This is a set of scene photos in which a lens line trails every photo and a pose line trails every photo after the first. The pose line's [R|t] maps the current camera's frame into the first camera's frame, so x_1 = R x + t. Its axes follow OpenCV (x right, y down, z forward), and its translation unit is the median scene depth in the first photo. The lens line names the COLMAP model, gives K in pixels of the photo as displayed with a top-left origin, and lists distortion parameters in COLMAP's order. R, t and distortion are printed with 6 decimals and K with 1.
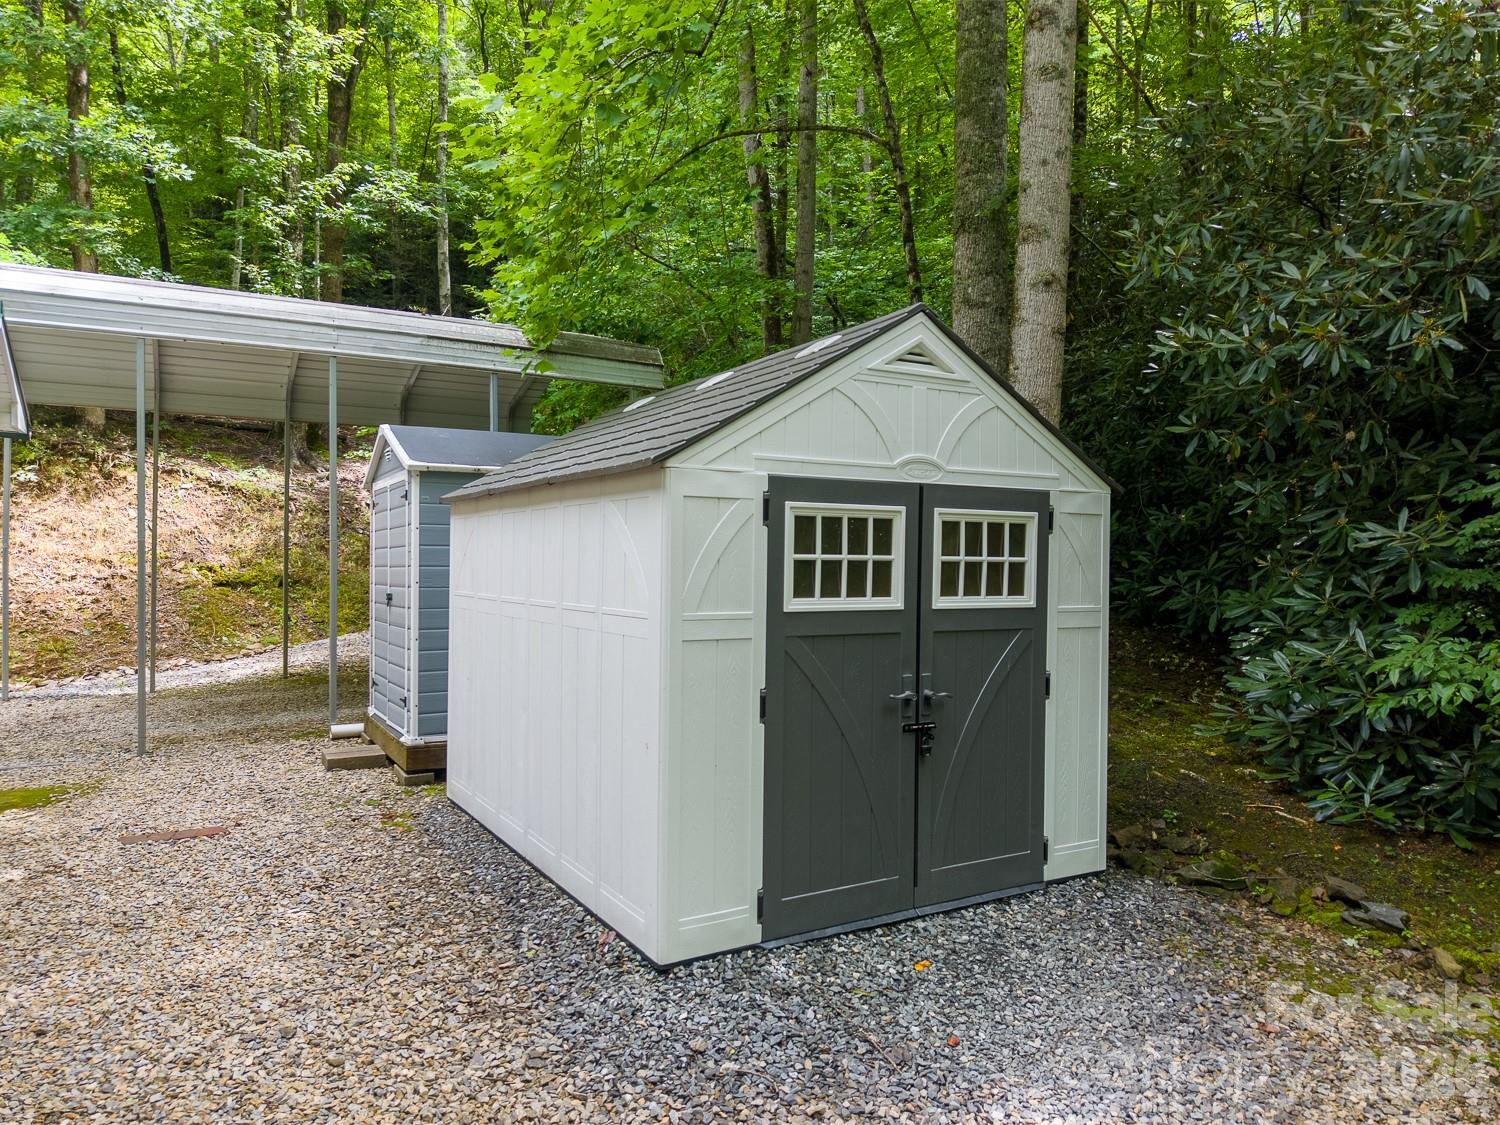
lens RADIAL K [[1002.6, 0, 752.4], [0, 1002.6, 568.5], [0, 0, 1]] dist [0.035383, -0.037266]
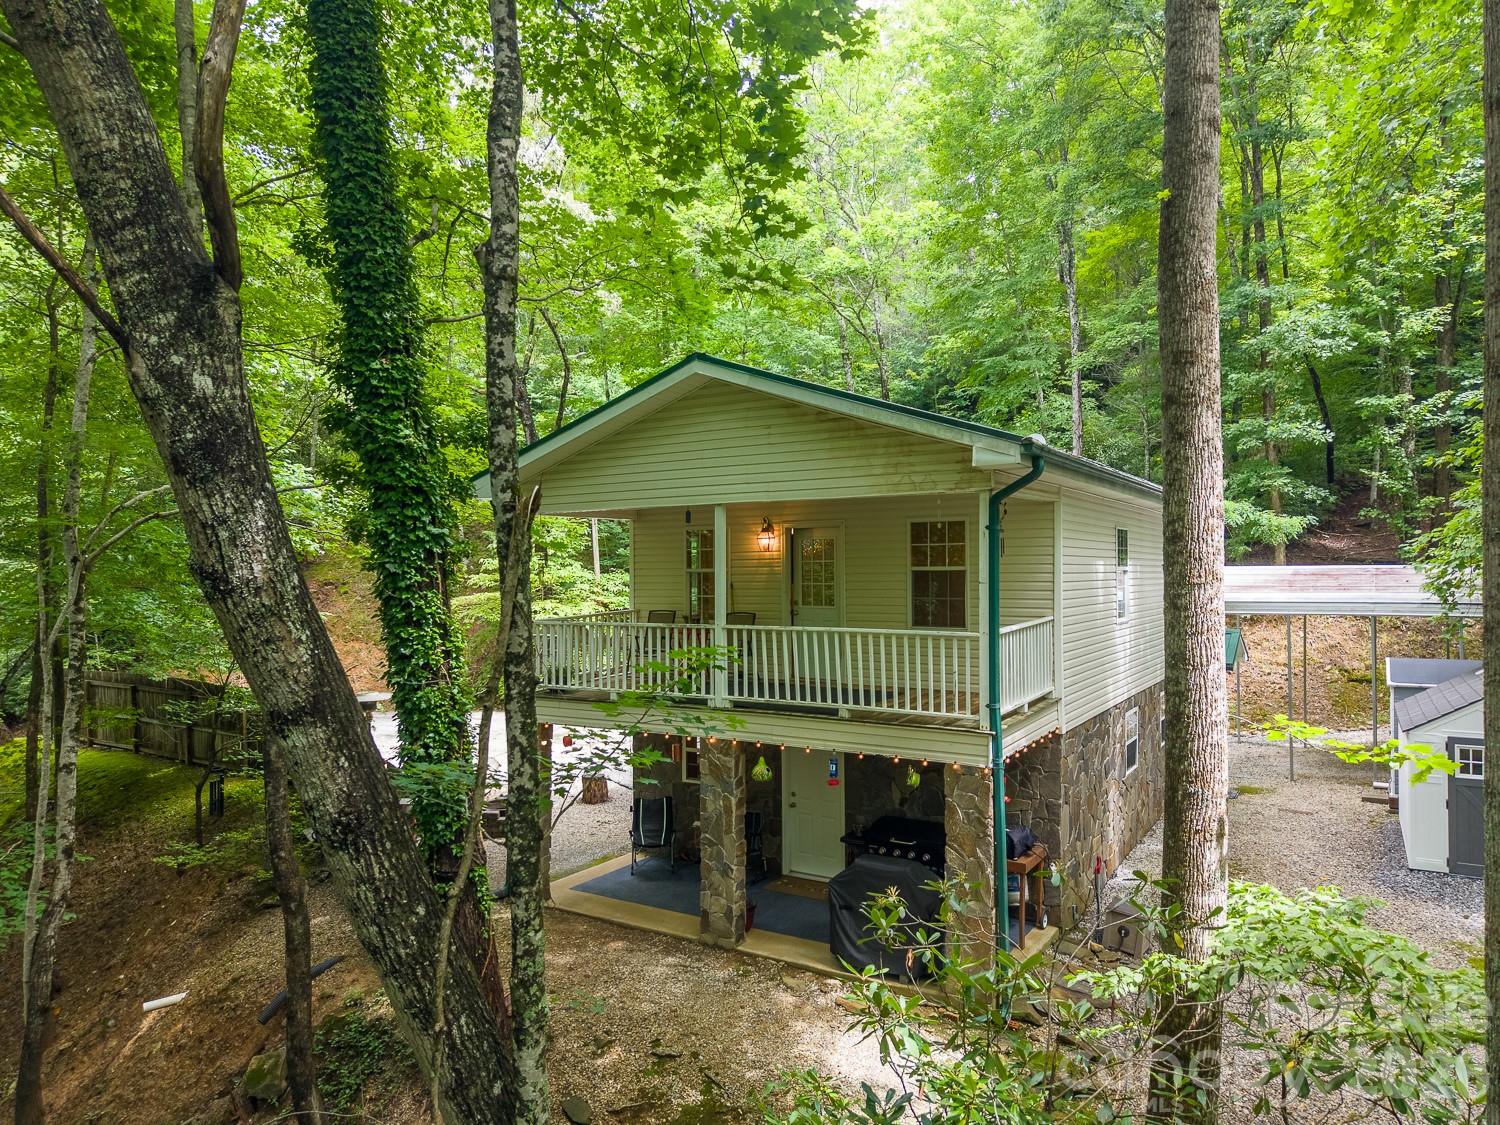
lens RADIAL K [[1002.6, 0, 742.3], [0, 1002.6, 569.3], [0, 0, 1]] dist [0.035383, -0.037266]
pose [[0.470850, -0.011446, -0.882139, 0.516697], [0.006189, 0.999934, -0.009671, -0.172739], [0.882191, -0.000906, 0.470890, -0.735731]]
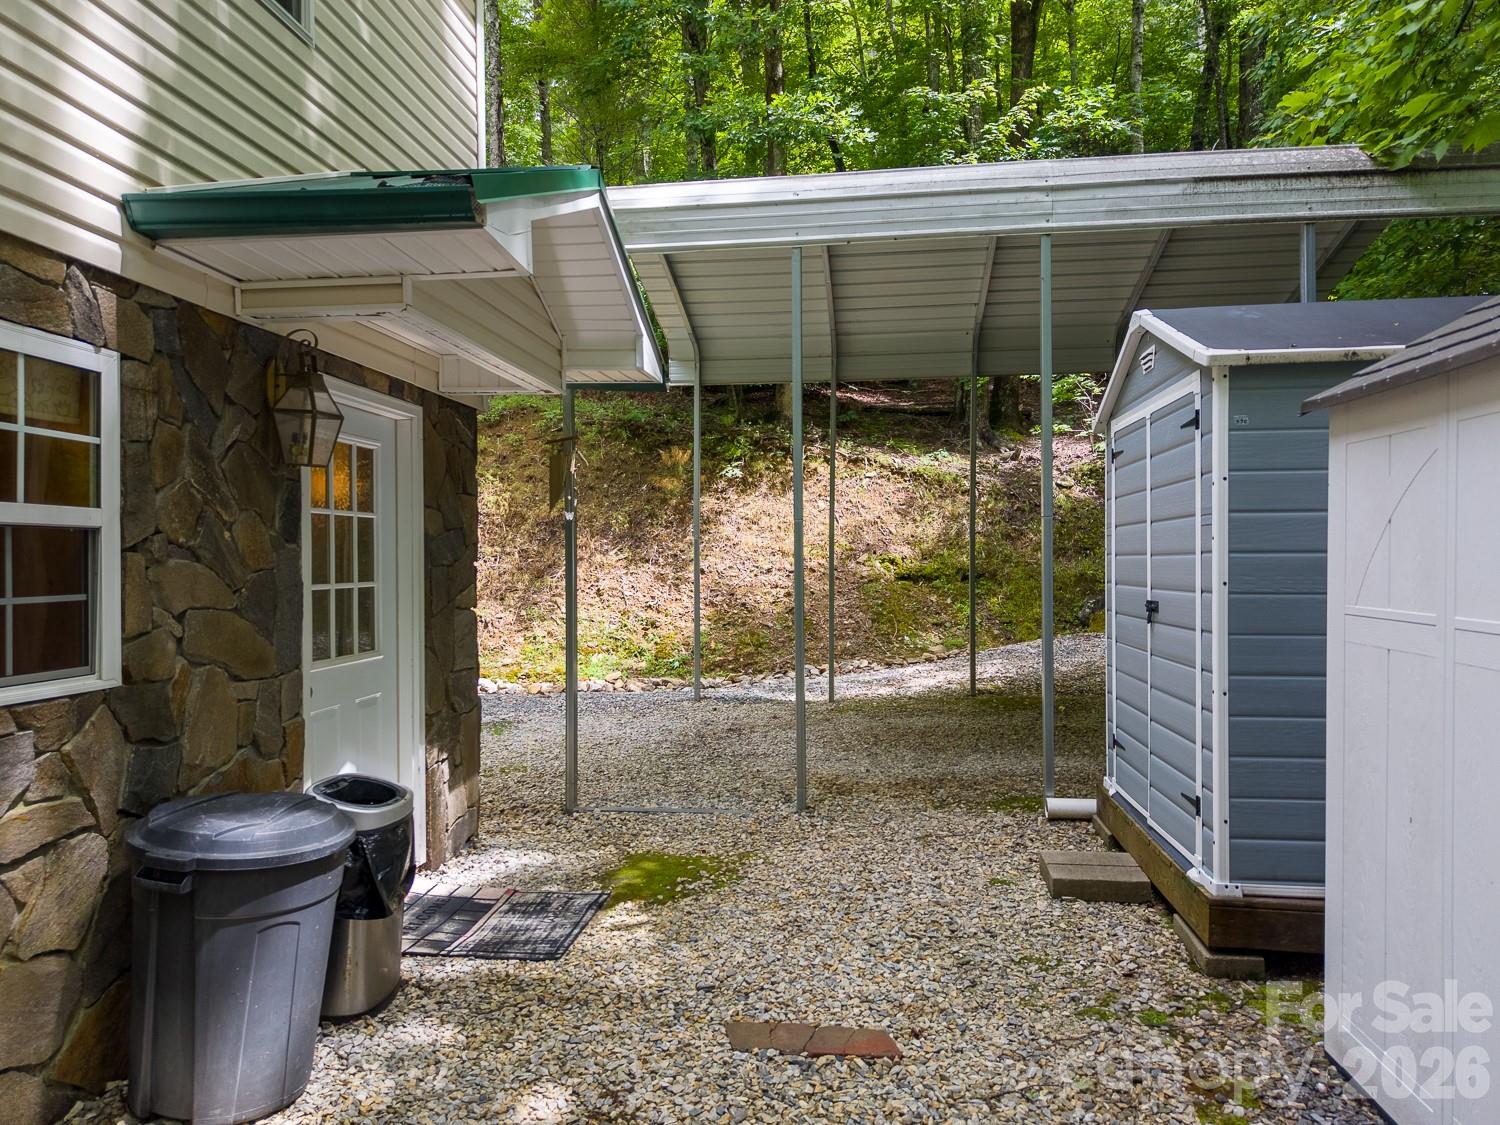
lens RADIAL K [[1002.6, 0, 710.2], [0, 1002.6, 558.3], [0, 0, 1]] dist [0.035383, -0.037266]
pose [[0.777878, -0.006968, -0.628377, -0.099628], [0.005539, 0.999976, -0.004232, 0.000787], [0.628391, -0.000189, 0.777897, 0.200632]]
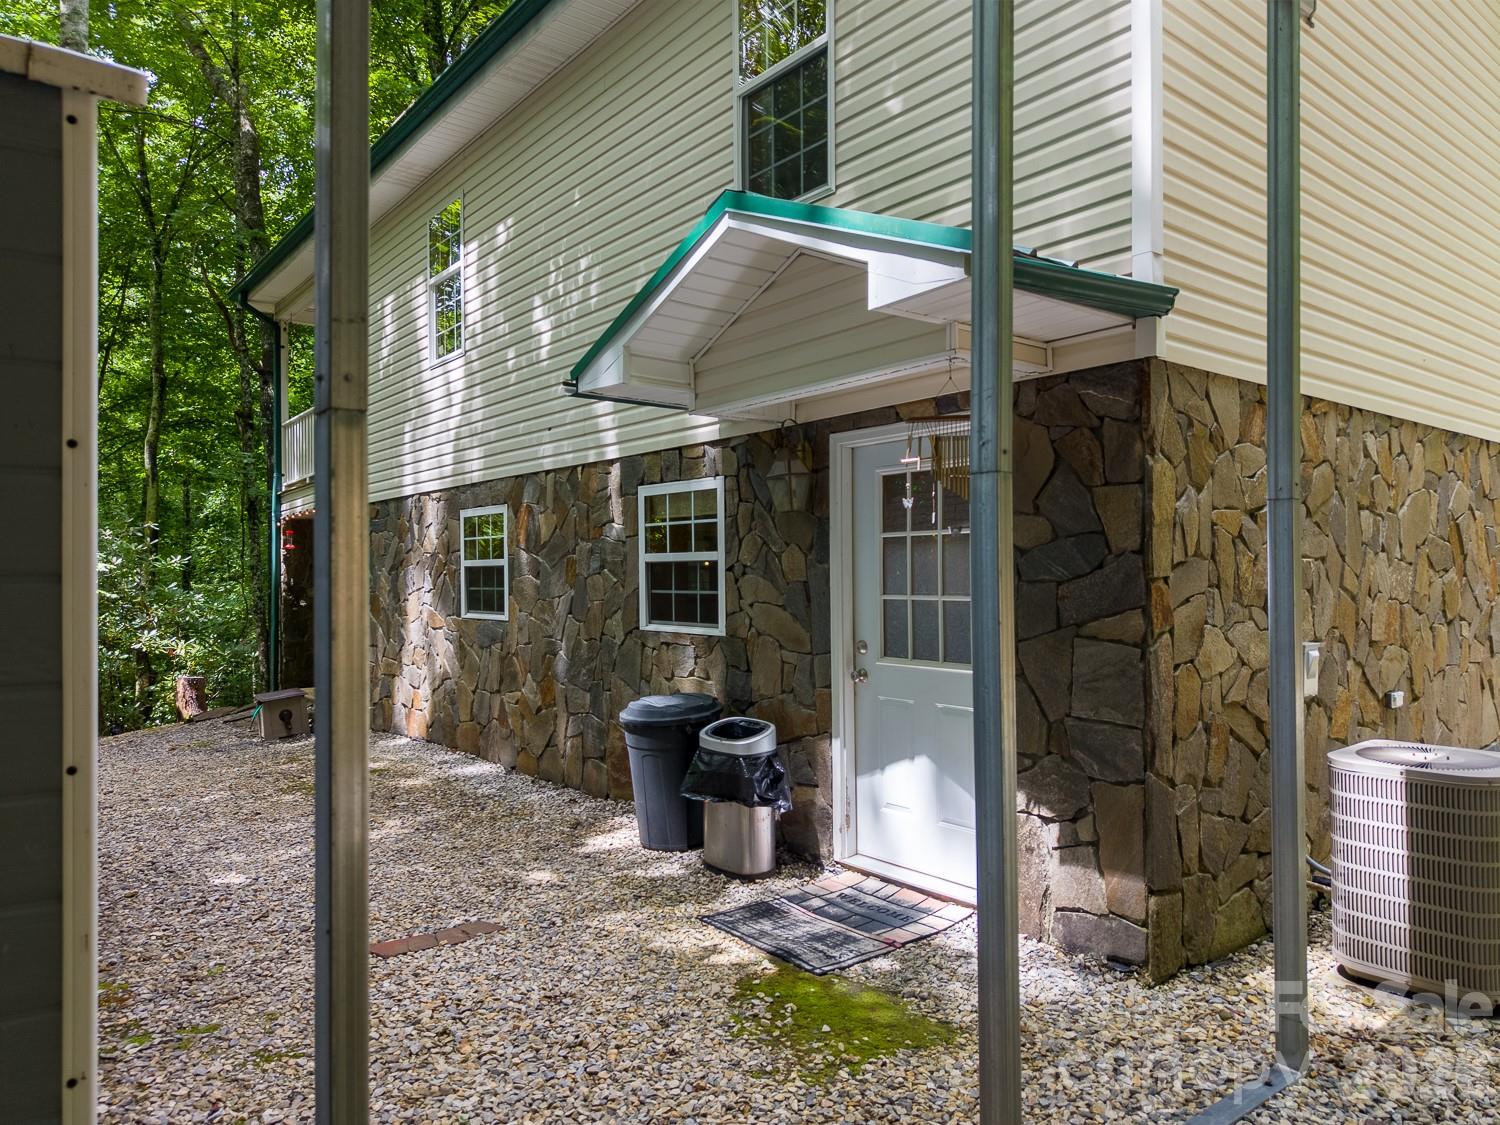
lens RADIAL K [[1002.6, 0, 759.8], [0, 1002.6, 559.3], [0, 0, 1]] dist [0.035383, -0.037266]
pose [[-0.989822, -0.008281, -0.142072, -0.256282], [-0.005113, 0.999730, -0.022654, 0.002128], [0.142222, -0.021697, -0.989597, 0.646166]]
